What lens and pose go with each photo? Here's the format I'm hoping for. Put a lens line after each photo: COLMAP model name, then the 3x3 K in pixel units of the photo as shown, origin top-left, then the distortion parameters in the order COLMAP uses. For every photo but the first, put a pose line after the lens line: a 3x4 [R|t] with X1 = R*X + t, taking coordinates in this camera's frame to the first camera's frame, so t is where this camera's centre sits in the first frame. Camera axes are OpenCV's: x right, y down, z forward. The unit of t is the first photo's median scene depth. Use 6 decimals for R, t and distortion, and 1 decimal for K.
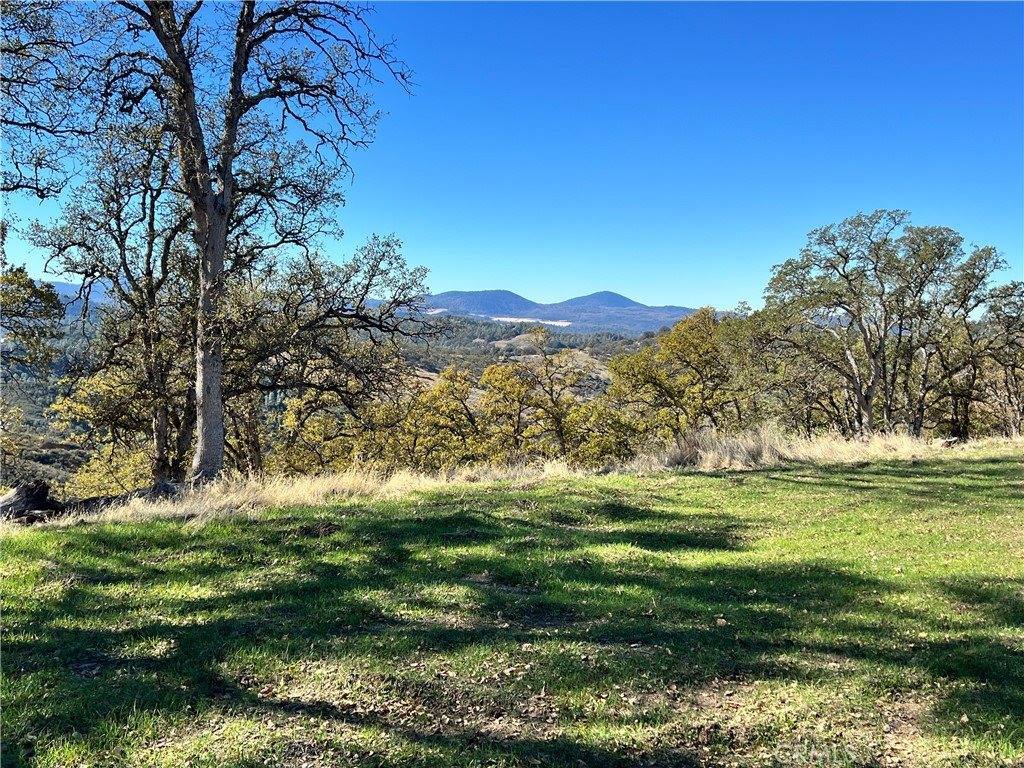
lens RADIAL K [[1008.8, 0, 511.7], [0, 1008.8, 388.3], [0, 0, 1]] dist [0.007001, 0.000000]
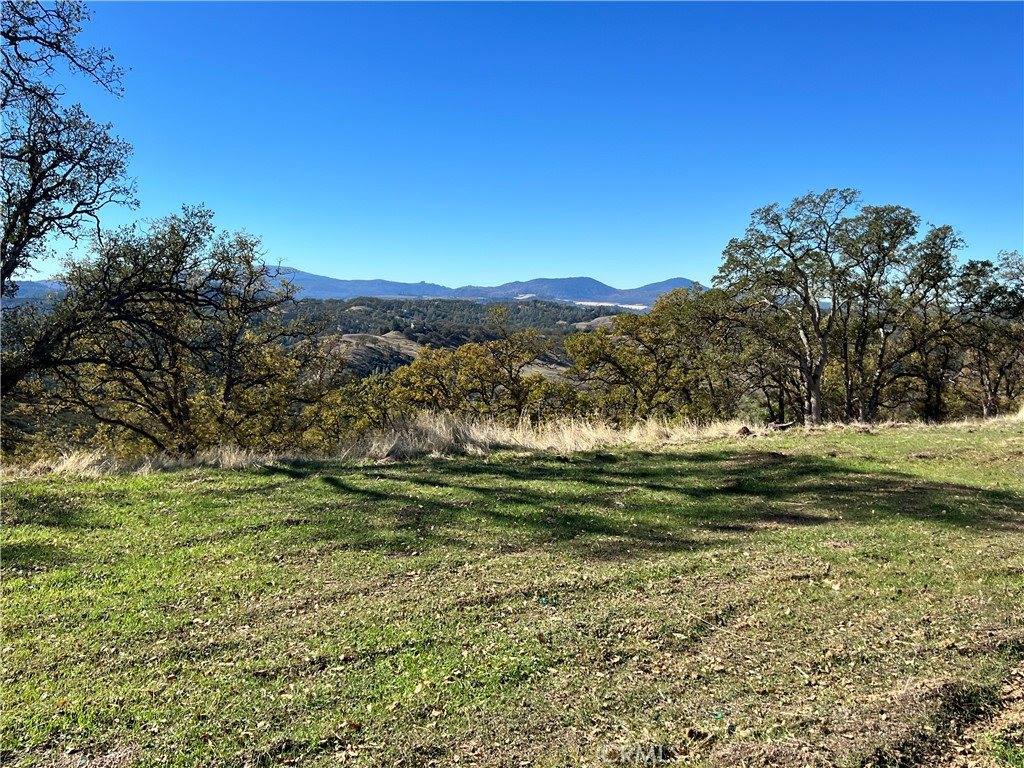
lens RADIAL K [[897.7, 0, 512.3], [0, 897.7, 378.5], [0, 0, 1]] dist [0.008960, 0.002271]
pose [[0.995850, 0.009443, -0.090520, 0.127664], [-0.008057, 0.999845, 0.015672, -0.000719], [0.090654, -0.014877, 0.995771, 0.080399]]
